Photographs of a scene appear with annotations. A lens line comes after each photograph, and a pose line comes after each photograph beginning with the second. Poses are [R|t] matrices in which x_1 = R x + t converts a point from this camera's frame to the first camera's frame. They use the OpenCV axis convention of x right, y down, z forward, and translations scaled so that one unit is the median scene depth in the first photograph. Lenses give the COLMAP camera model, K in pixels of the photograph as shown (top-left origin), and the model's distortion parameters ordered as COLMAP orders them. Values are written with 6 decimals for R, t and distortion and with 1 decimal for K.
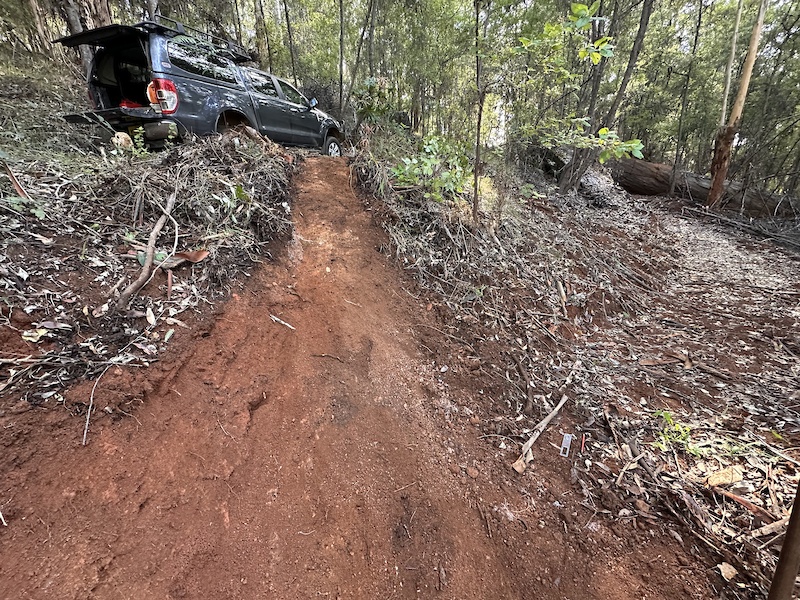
lens RADIAL K [[321.5, 0, 399.8], [0, 321.5, 300.1], [0, 0, 1]] dist [-0.004046, 0.000960]
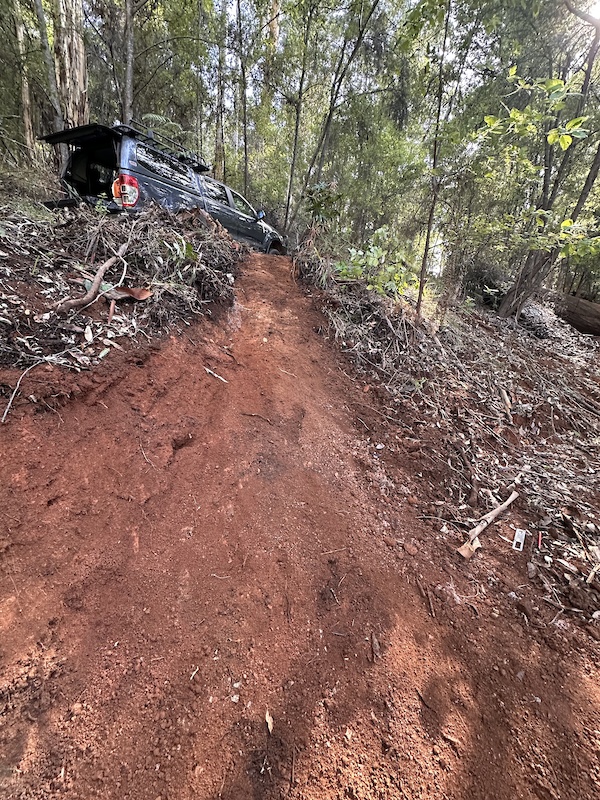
lens RADIAL K [[321.5, 0, 299.7], [0, 321.5, 399.6], [0, 0, 1]] dist [-0.004046, 0.000960]
pose [[0.992460, 0.100517, -0.070140, -0.042169], [-0.105679, 0.991625, -0.074238, 0.190360], [0.062090, 0.081091, 0.994771, 0.068952]]
